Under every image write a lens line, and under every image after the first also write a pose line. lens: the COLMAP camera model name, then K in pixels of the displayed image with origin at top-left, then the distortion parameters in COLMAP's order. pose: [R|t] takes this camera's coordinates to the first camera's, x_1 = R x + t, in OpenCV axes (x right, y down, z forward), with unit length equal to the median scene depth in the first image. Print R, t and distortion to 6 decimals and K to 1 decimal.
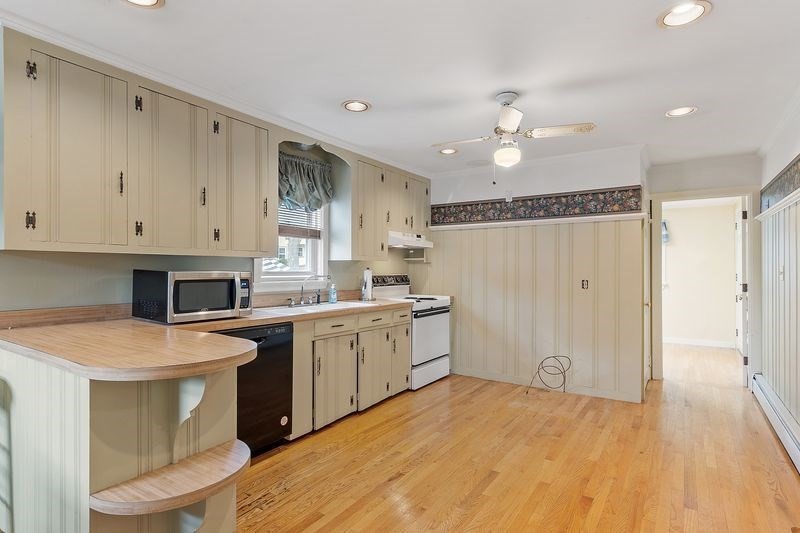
lens RADIAL K [[420.8, 0, 400.0], [0, 420.8, 266.5], [0, 0, 1]] dist [0.000826, 0.000338]
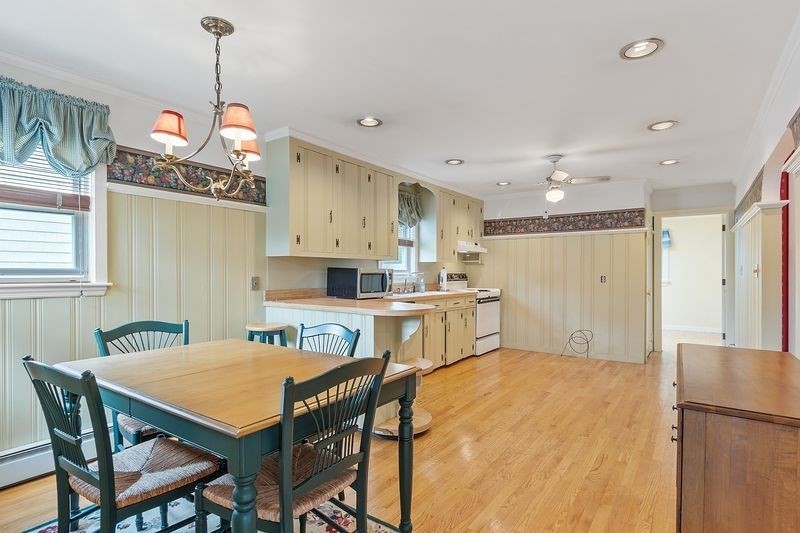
lens RADIAL K [[413.3, 0, 399.4], [0, 413.3, 272.6], [0, 0, 1]] dist [-0.000023, -0.000210]
pose [[0.999454, -0.000922, -0.033016, -0.186282], [0.001194, 0.999966, 0.008206, 0.008986], [0.033007, -0.008241, 0.999421, -0.381709]]
